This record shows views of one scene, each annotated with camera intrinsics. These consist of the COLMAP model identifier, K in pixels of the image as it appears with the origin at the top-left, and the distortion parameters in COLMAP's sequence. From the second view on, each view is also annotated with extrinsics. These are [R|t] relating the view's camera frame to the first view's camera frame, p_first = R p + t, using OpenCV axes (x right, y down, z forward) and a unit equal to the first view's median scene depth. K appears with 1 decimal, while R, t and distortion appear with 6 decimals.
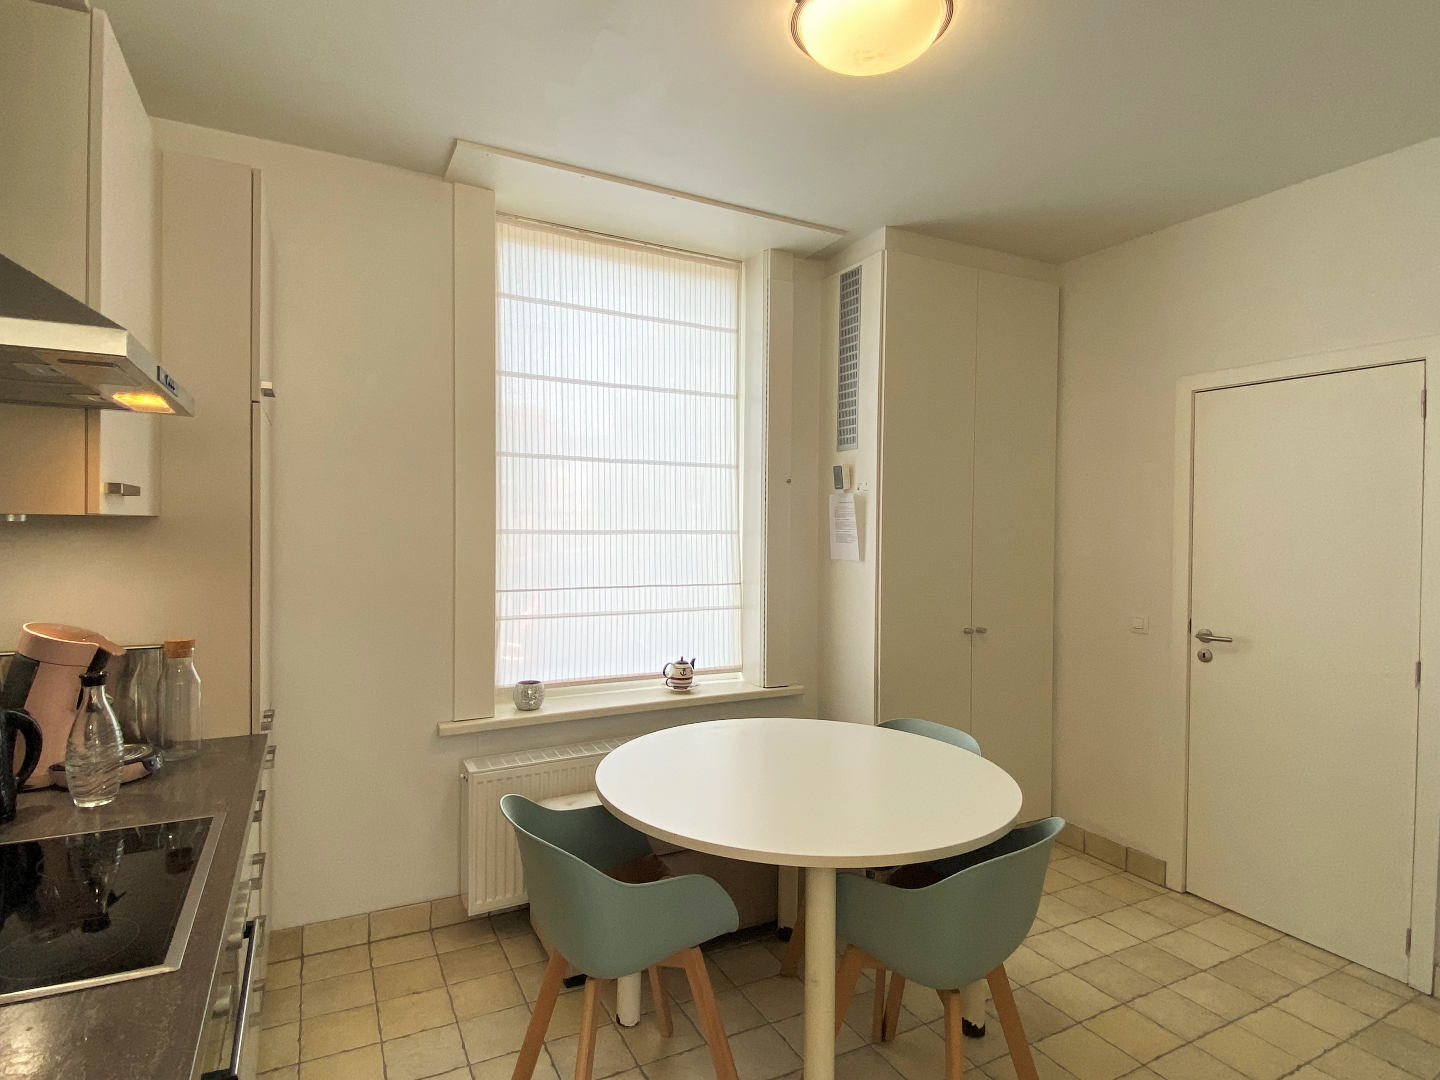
lens RADIAL K [[771.3, 0, 717.9], [0, 771.3, 540.4], [0, 0, 1]] dist [0.006311, -0.002446]
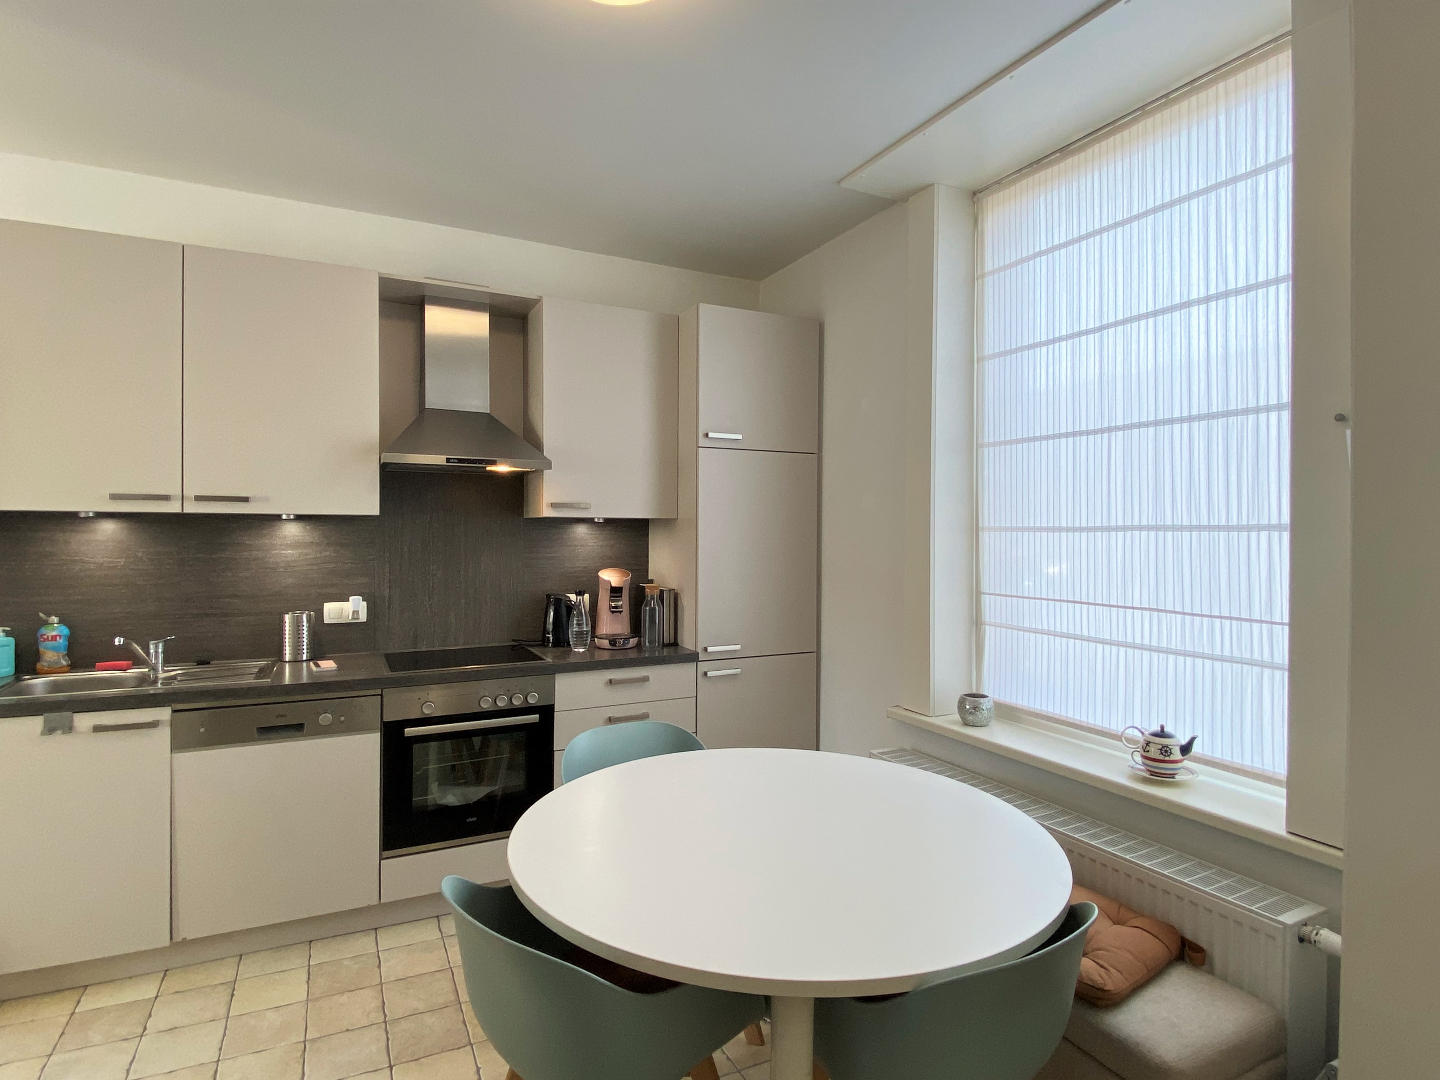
lens RADIAL K [[771.3, 0, 749.6], [0, 771.3, 533.1], [0, 0, 1]] dist [0.006311, -0.002446]
pose [[-0.031856, -0.006016, -0.999474, 0.635450], [-0.025184, 0.999669, -0.005214, 0.005756], [0.999175, 0.025004, -0.031997, 0.722514]]
